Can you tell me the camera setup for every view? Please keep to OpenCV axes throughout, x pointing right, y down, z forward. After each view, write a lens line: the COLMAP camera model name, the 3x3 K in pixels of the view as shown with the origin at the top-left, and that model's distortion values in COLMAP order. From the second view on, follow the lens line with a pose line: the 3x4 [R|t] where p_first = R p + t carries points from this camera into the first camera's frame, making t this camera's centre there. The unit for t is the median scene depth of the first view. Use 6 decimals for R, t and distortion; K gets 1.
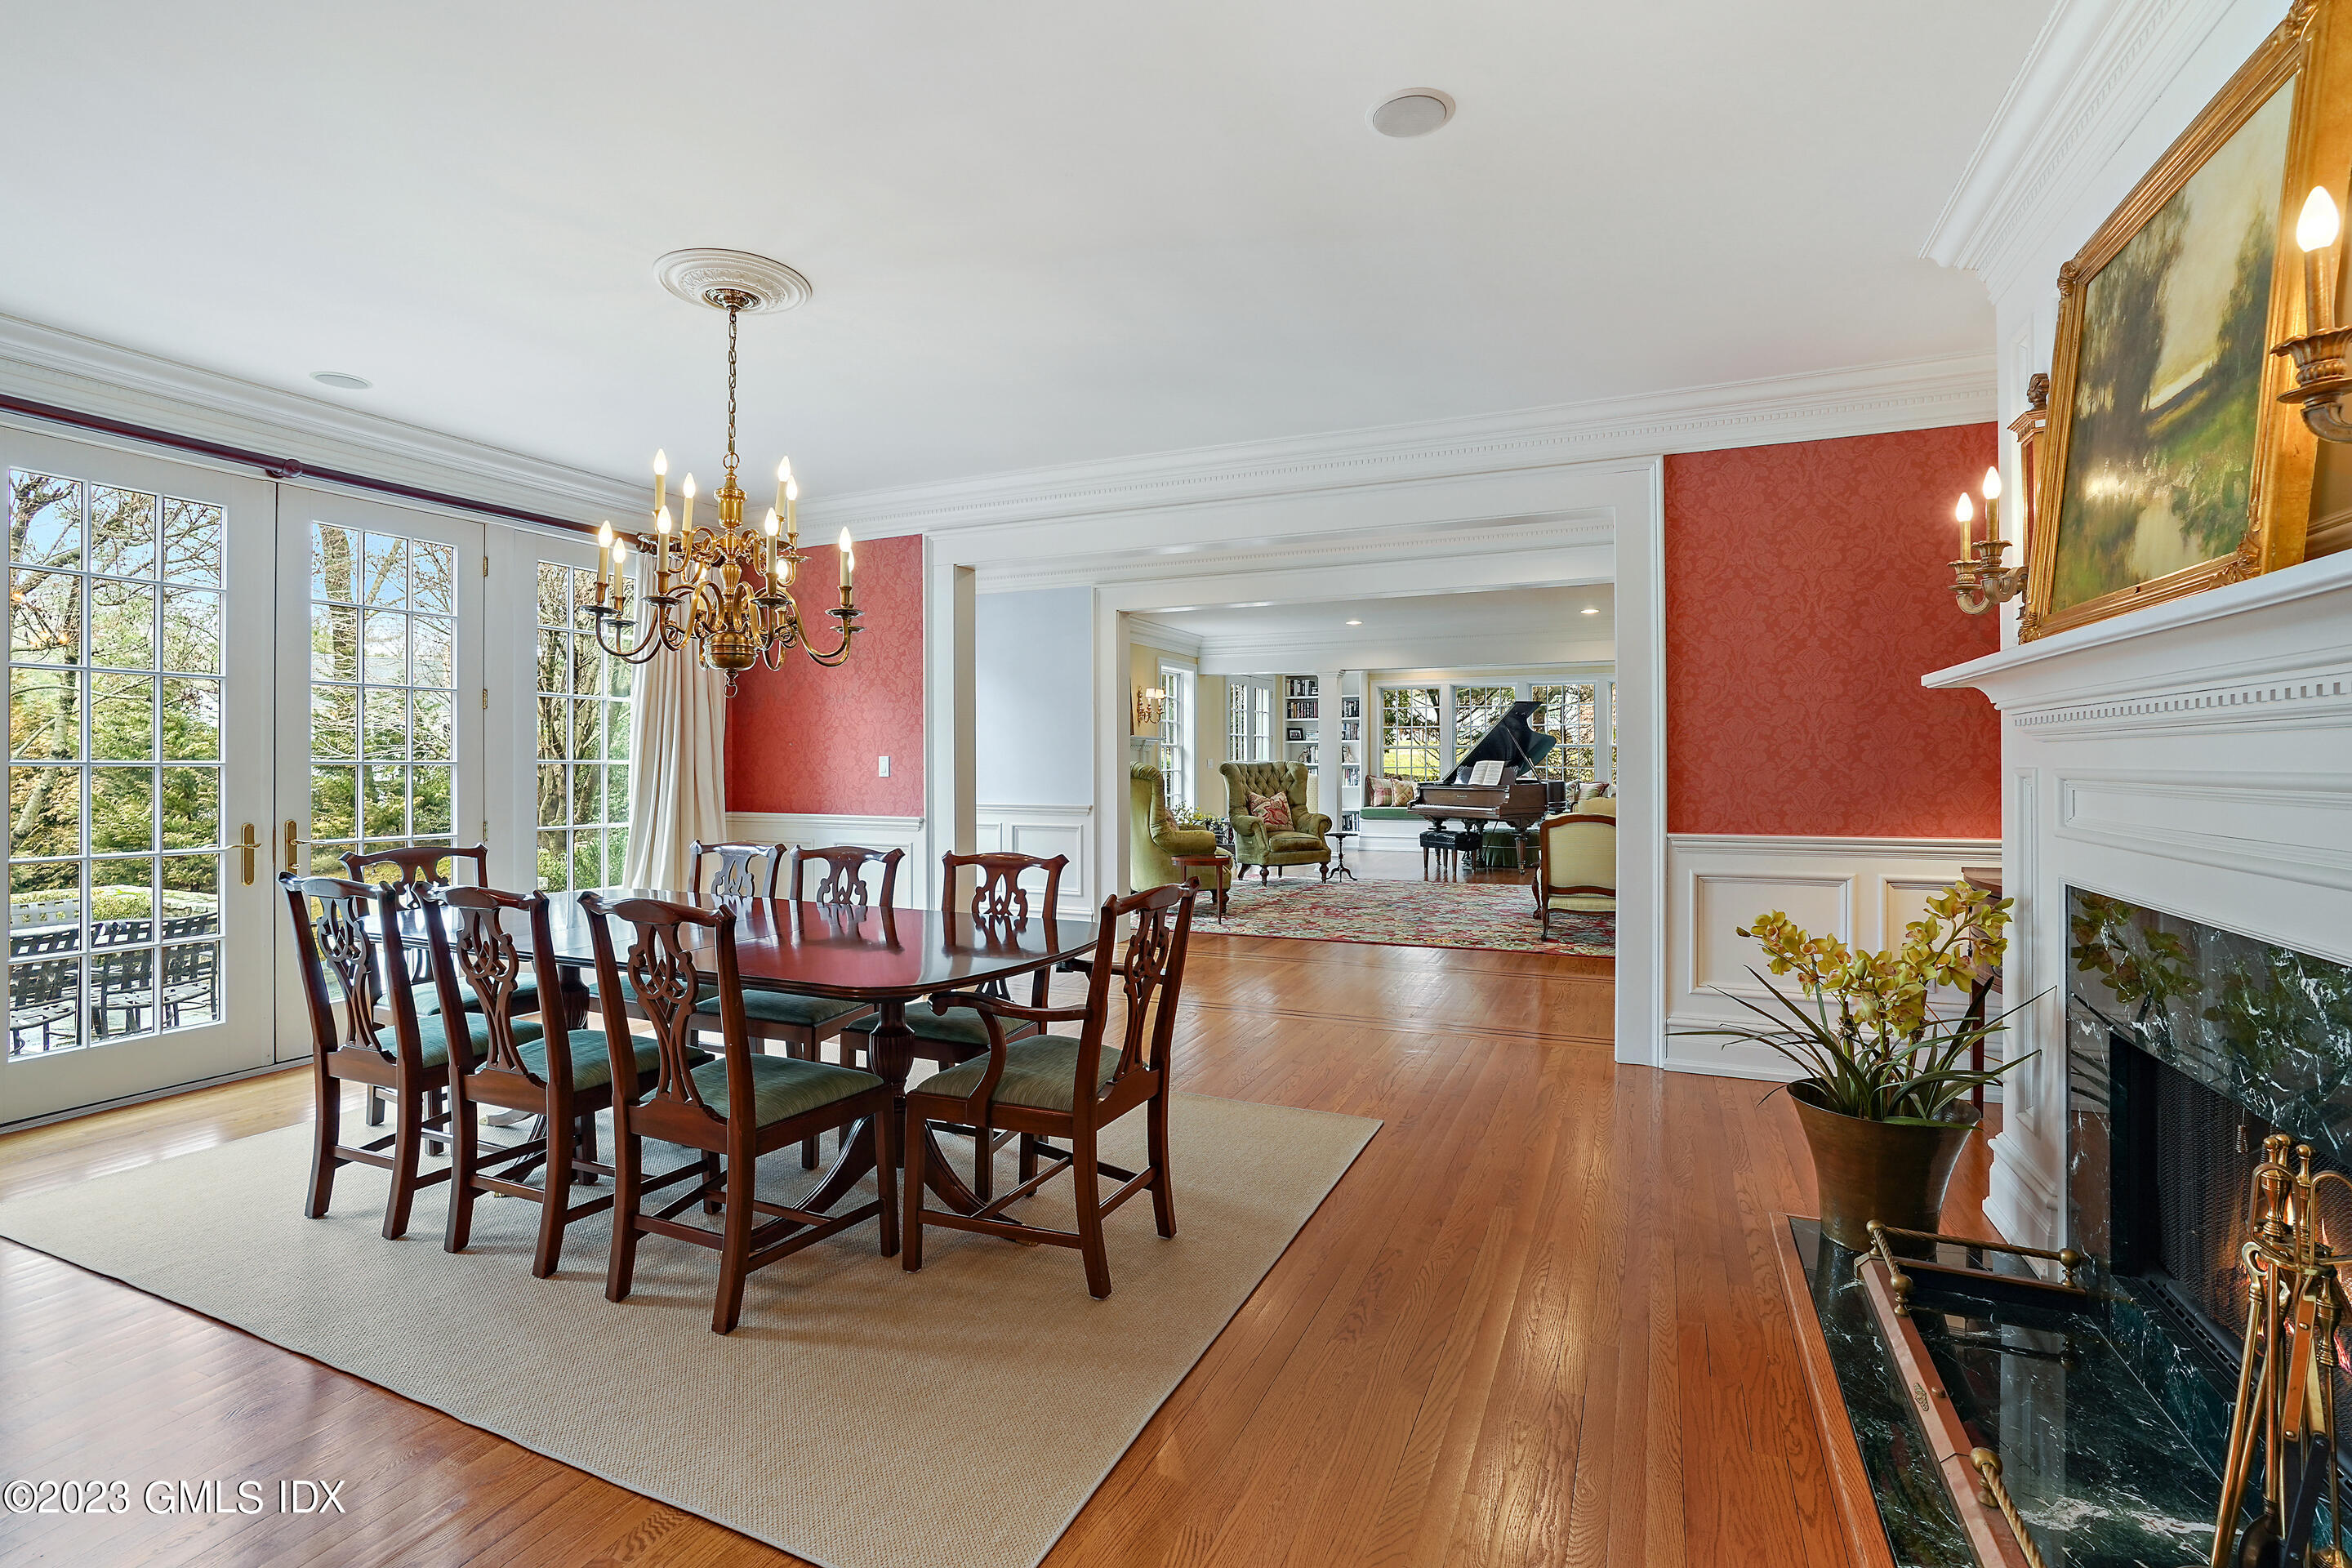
lens RADIAL K [[1088.7, 0, 1194.3], [0, 1088.7, 743.0], [0, 0, 1]] dist [-0.053574, 0.025984]
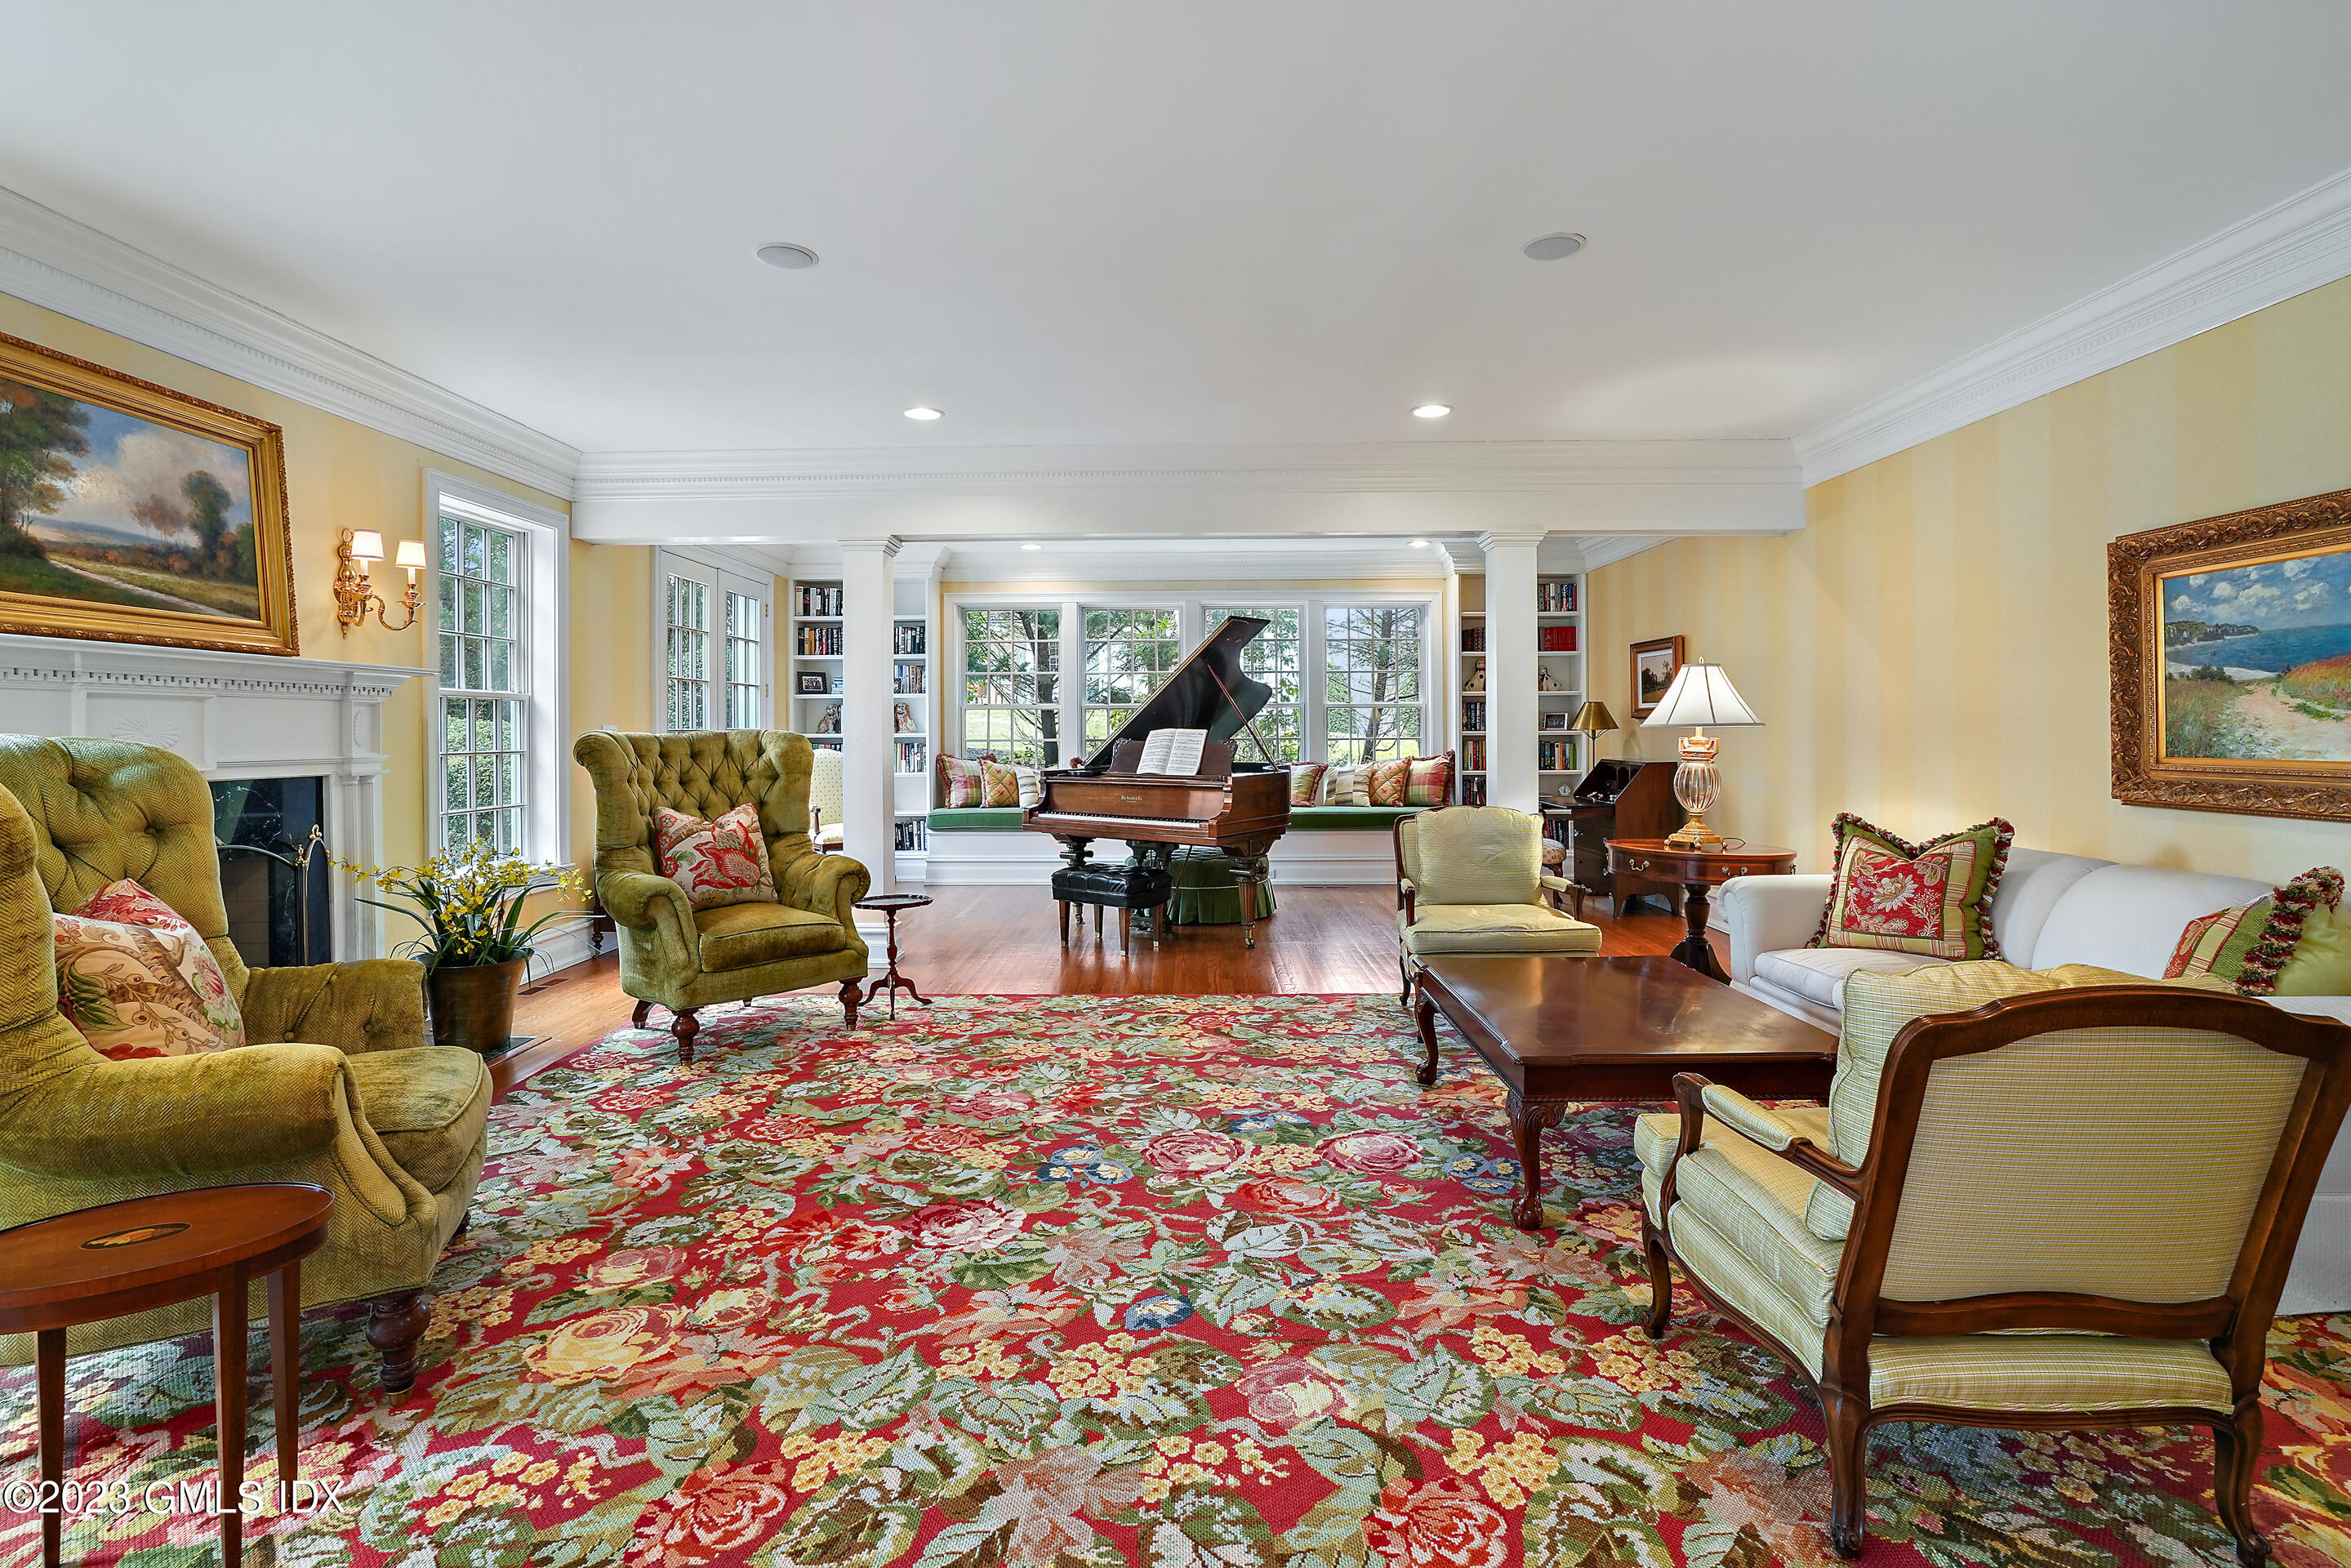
lens RADIAL K [[1088.3, 0, 1193.8], [0, 1088.3, 743.0], [0, 0, 1]] dist [-0.053574, 0.025984]
pose [[0.919751, -0.003245, 0.392490, 0.067253], [-0.008670, 0.999554, 0.028582, 0.007102], [-0.392407, -0.029692, 0.919312, 0.491723]]
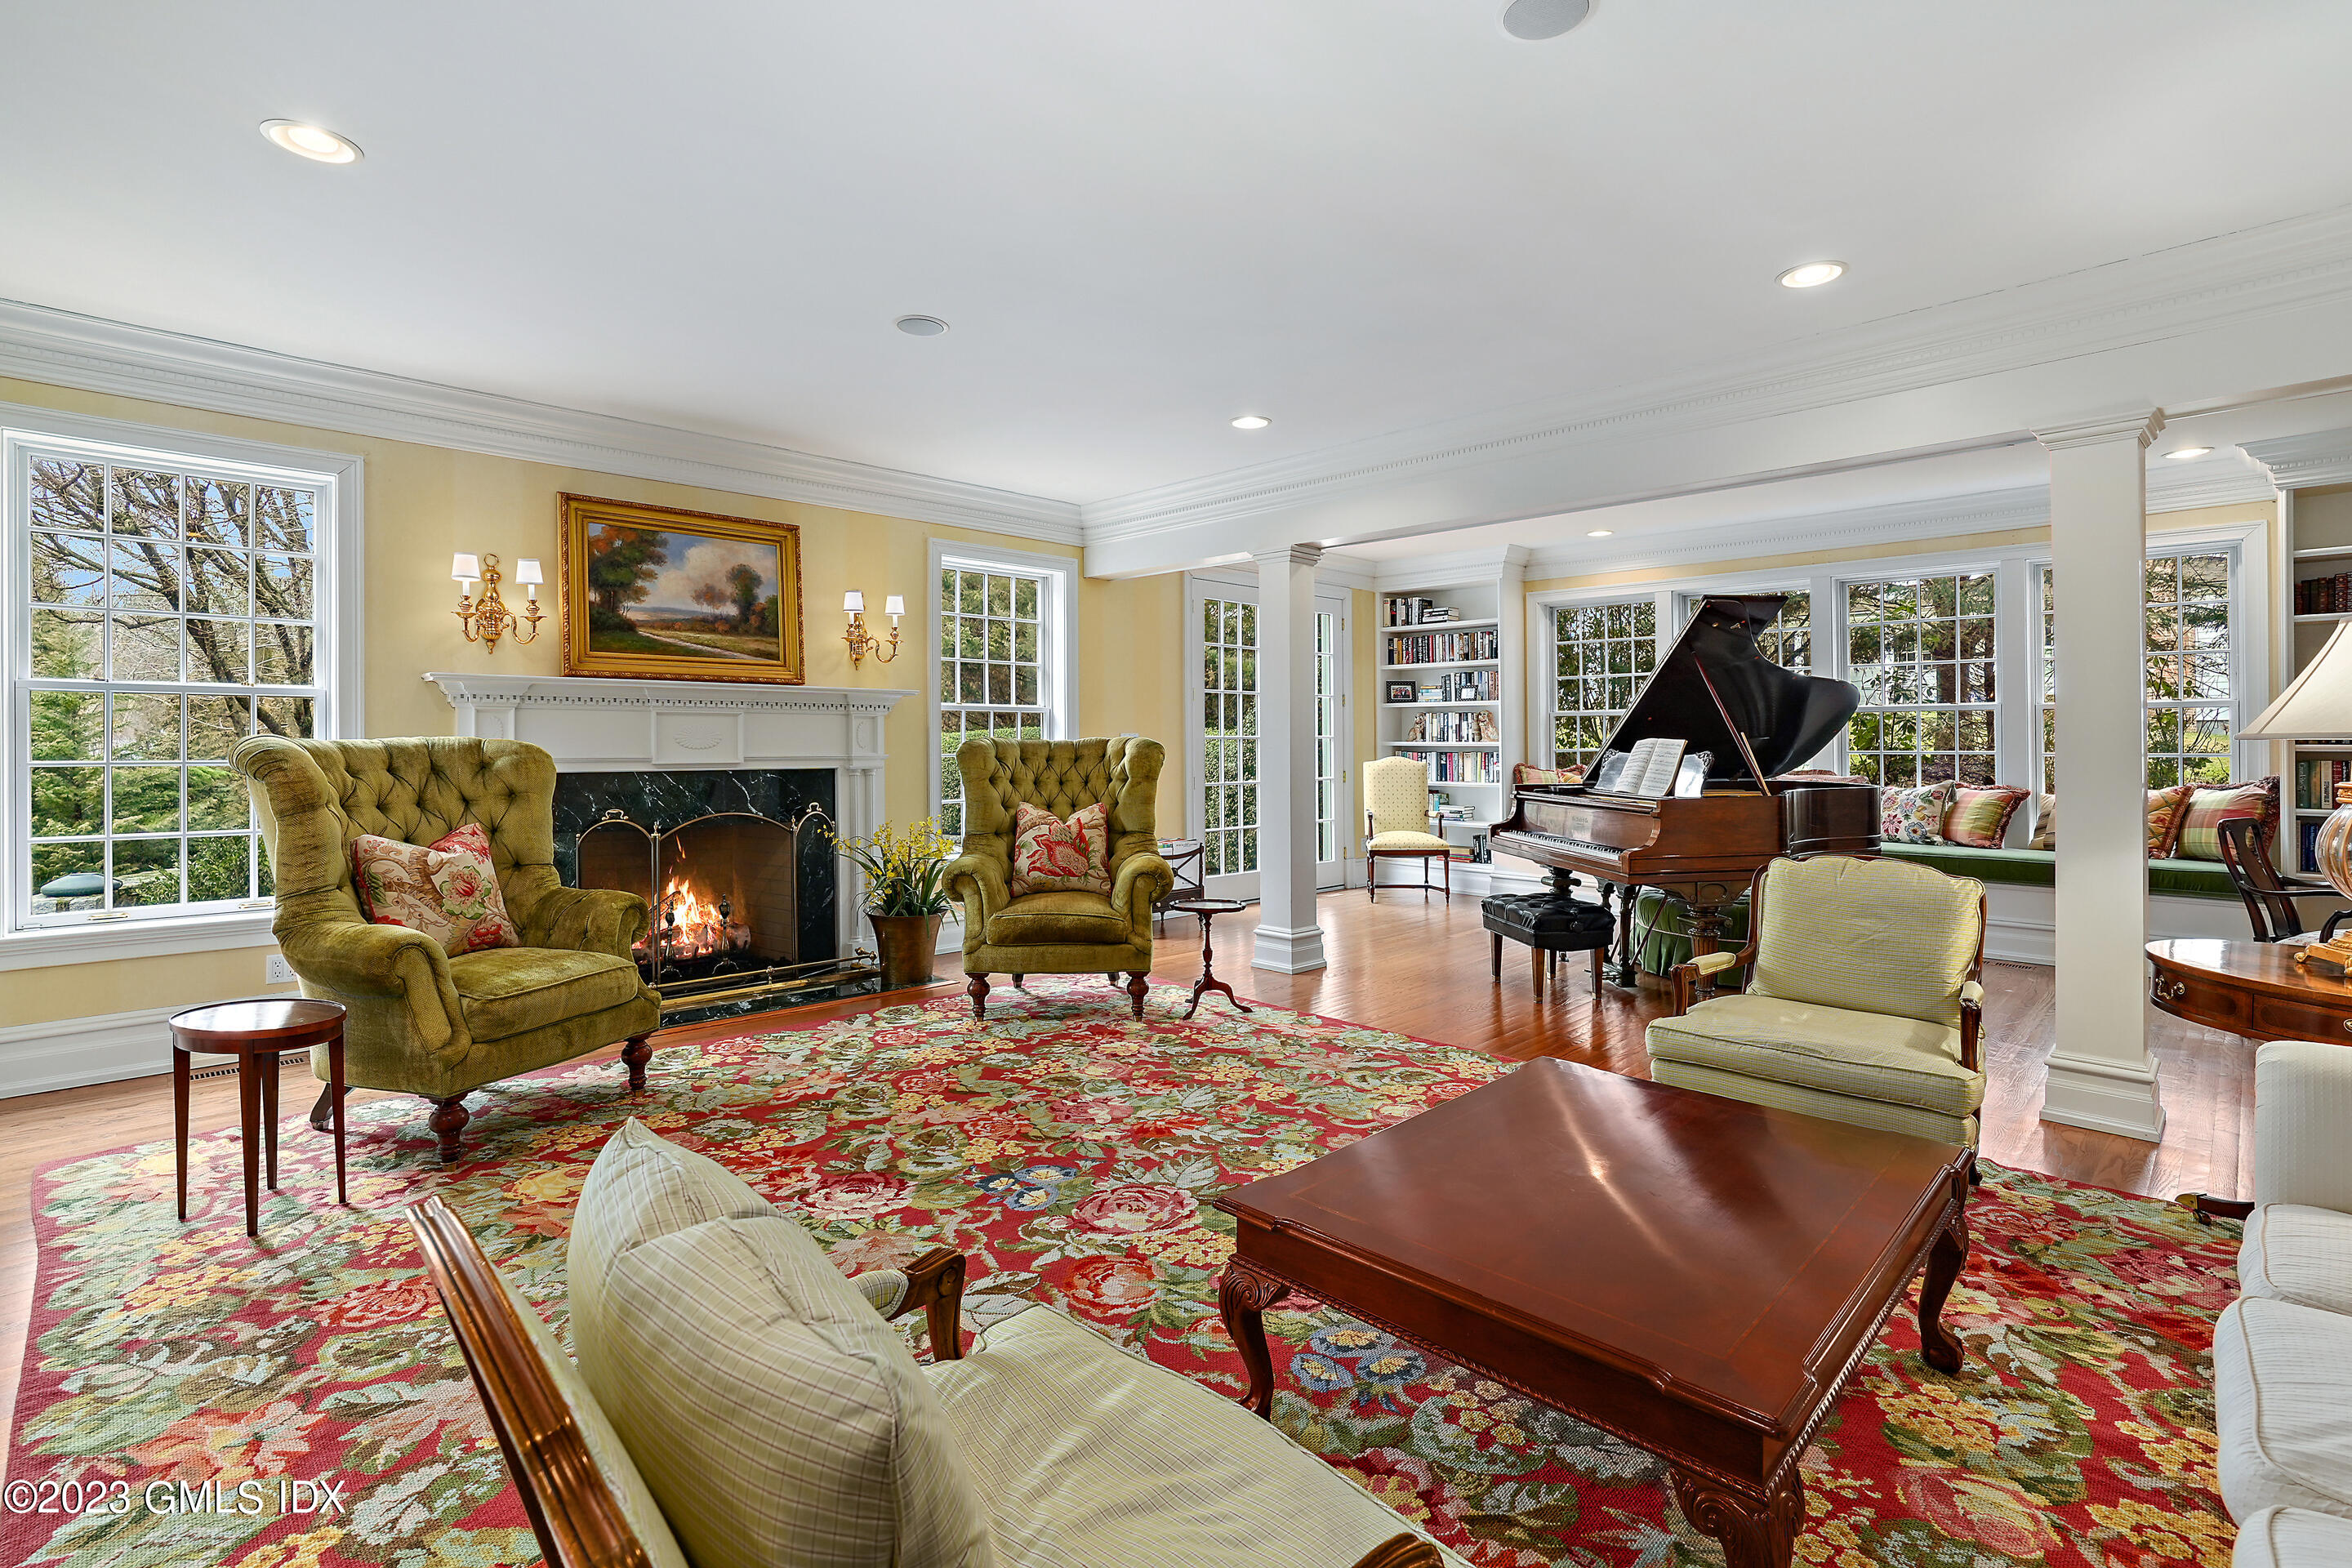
lens RADIAL K [[1088.7, 0, 1194.3], [0, 1088.7, 743.0], [0, 0, 1]] dist [-0.053574, 0.025984]
pose [[0.929673, 0.007514, -0.368309, 0.257607], [0.001098, 0.999731, 0.023169, 0.007200], [0.368384, -0.021944, 0.929415, 0.517861]]
